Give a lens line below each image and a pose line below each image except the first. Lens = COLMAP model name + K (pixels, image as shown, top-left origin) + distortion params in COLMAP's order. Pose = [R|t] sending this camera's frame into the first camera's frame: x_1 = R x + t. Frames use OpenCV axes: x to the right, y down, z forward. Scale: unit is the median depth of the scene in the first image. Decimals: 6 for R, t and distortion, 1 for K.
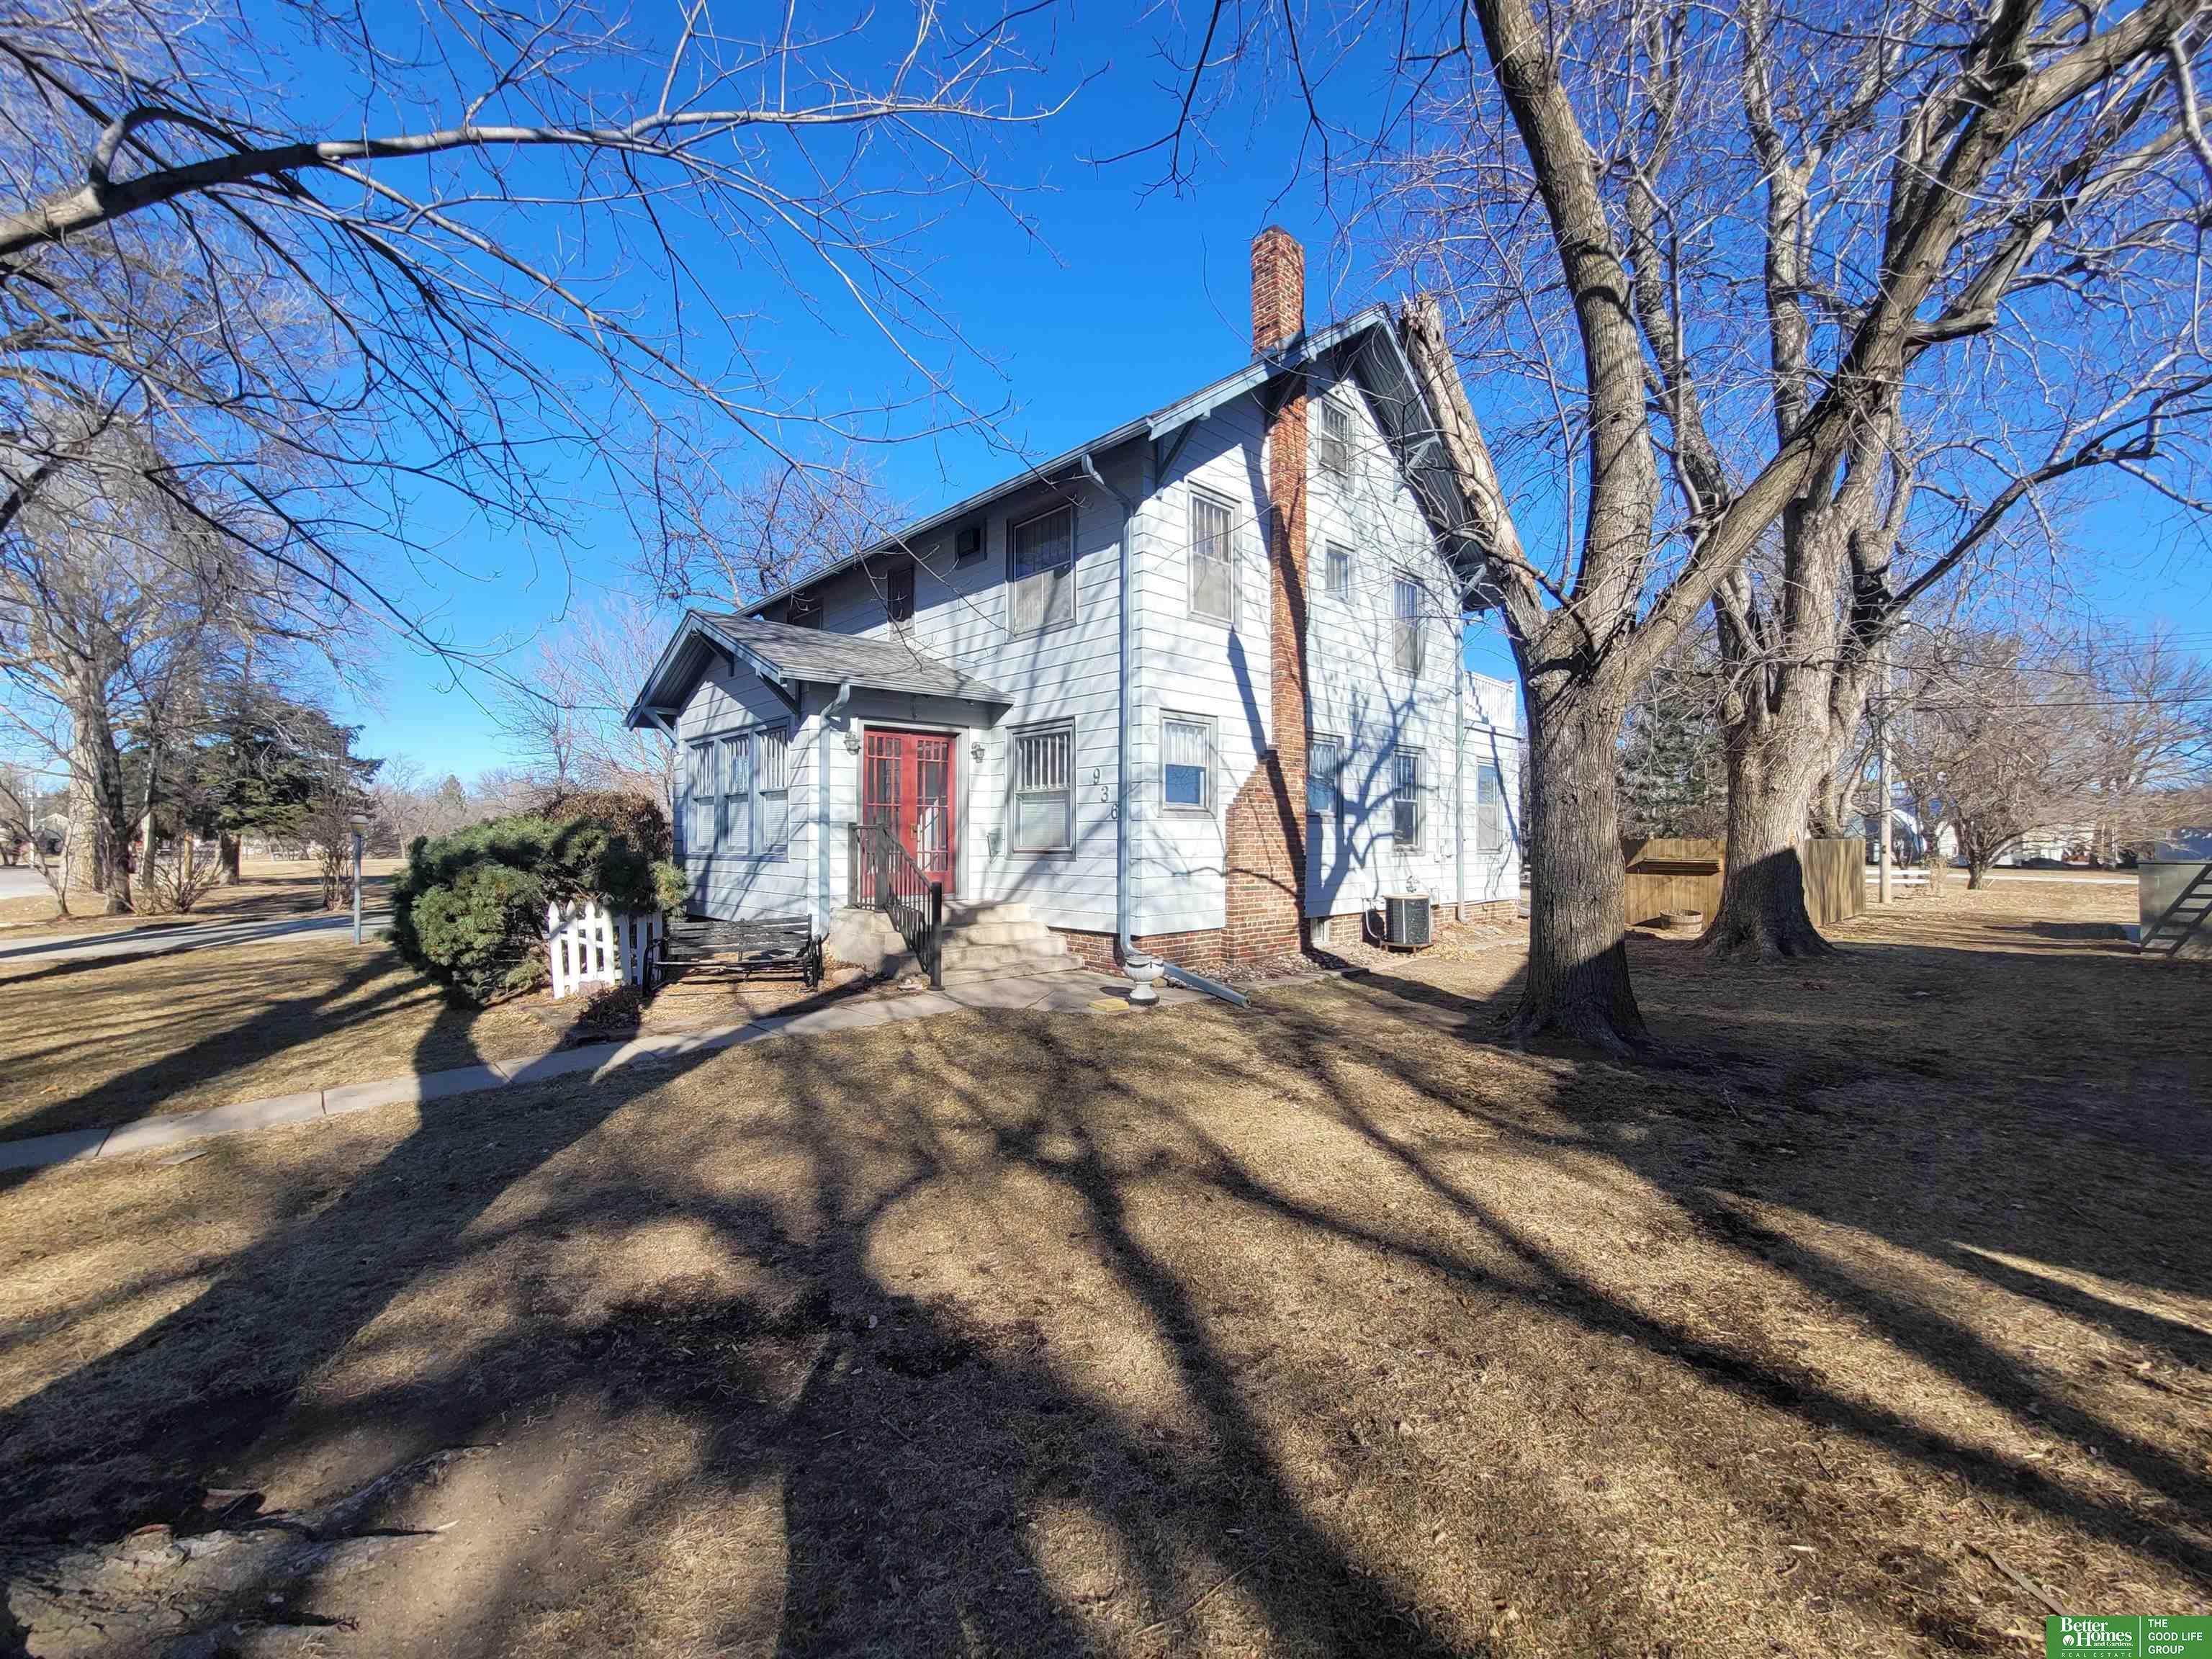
lens RADIAL K [[901.8, 0, 1106.0], [0, 901.8, 829.5], [0, 0, 1]] dist [0.000081, 0.000103]
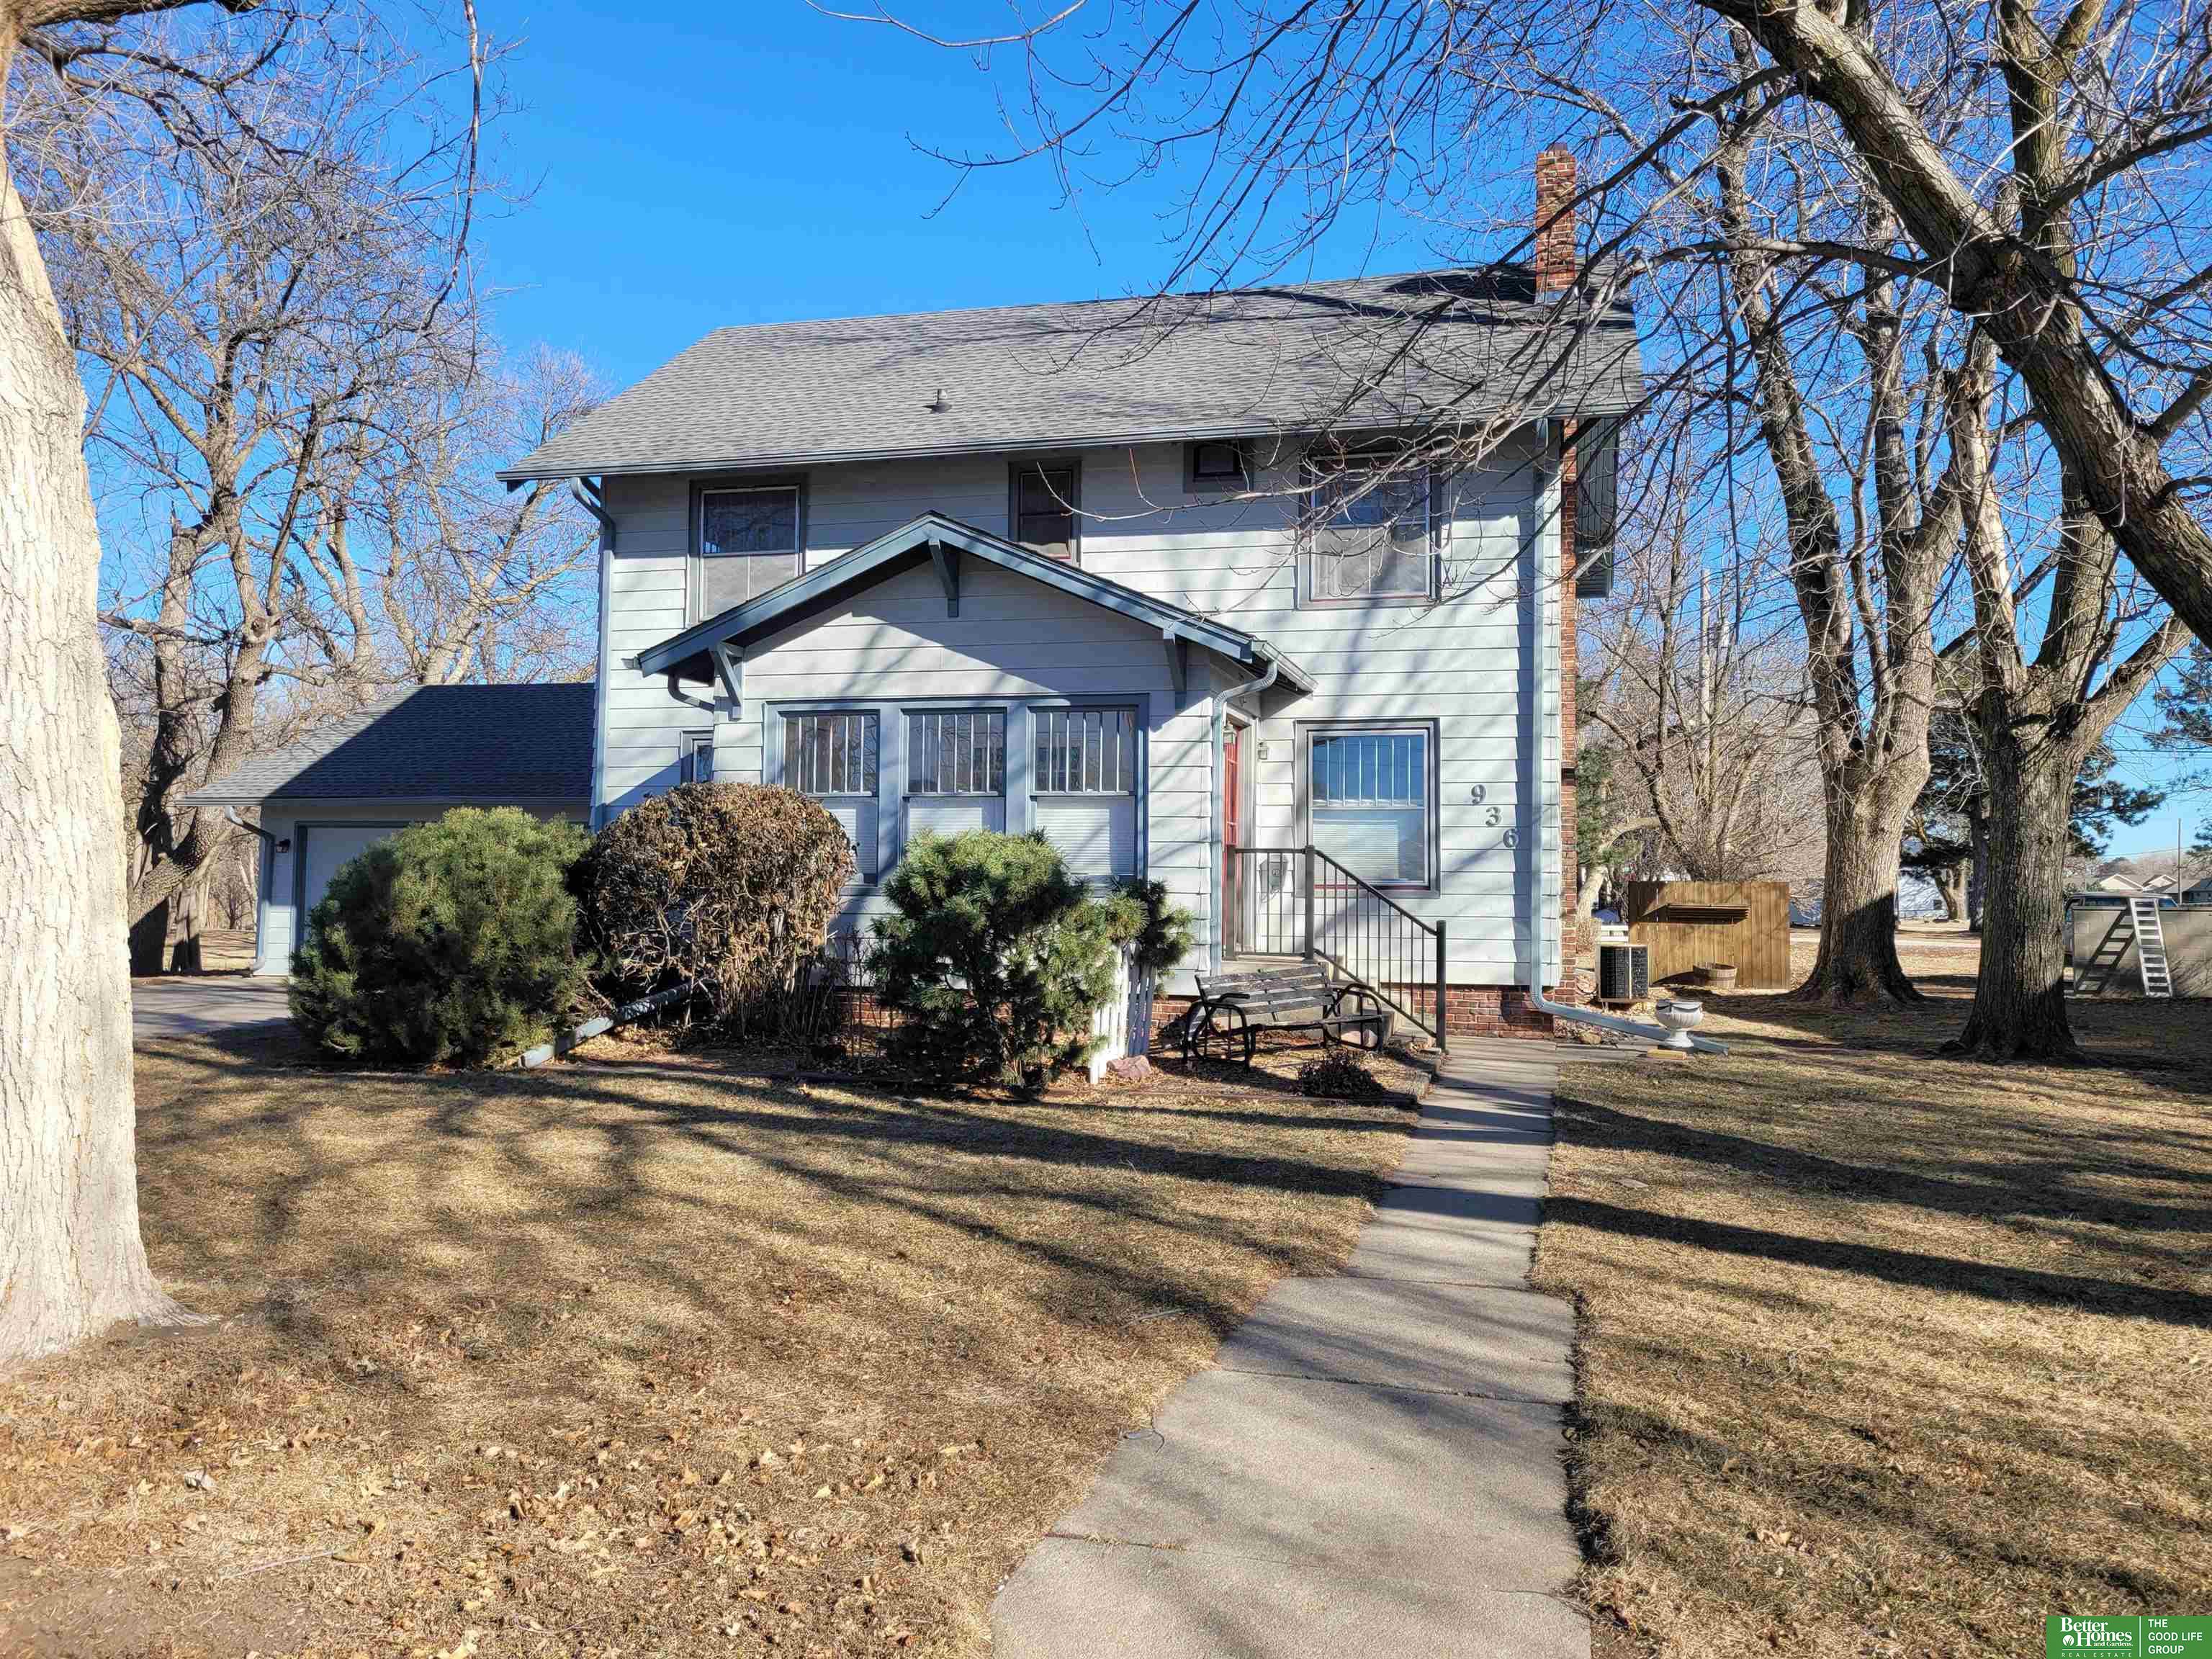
lens RADIAL K [[1681.3, 0, 1106.0], [0, 1681.3, 829.5], [0, 0, 1]] dist [0.039502, 0.002002]
pose [[0.849513, 0.027513, 0.526849, -1.032699], [-0.016265, 0.999530, -0.025970, 0.017078], [-0.527316, 0.013493, 0.849562, -0.112766]]
